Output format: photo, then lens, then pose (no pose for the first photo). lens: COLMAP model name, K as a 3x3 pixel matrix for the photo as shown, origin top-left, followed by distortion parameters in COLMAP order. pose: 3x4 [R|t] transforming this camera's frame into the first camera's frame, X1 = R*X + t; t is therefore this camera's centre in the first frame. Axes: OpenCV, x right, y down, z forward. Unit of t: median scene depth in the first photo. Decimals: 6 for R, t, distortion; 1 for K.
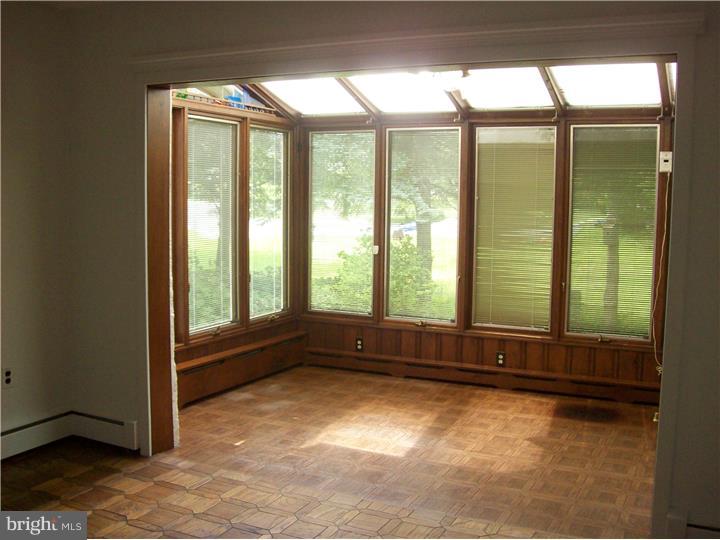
lens RADIAL K [[761.8, 0, 360.0], [0, 761.8, 270.0], [0, 0, 1]] dist [-0.154356, 0.019928]
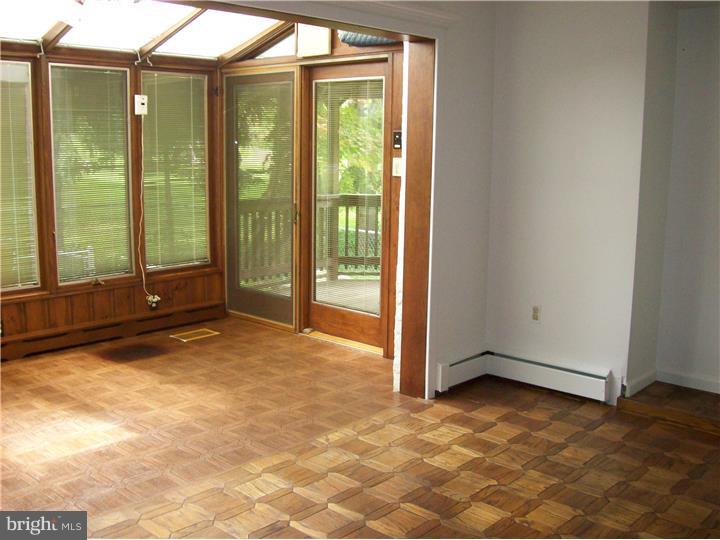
lens RADIAL K [[761.8, 0, 360.0], [0, 761.8, 270.0], [0, 0, 1]] dist [-0.154356, 0.019928]
pose [[0.276551, -0.165102, 0.946711, -0.586643], [0.083007, 0.985554, 0.147628, -0.046840], [-0.957408, 0.037757, 0.286260, 0.423281]]
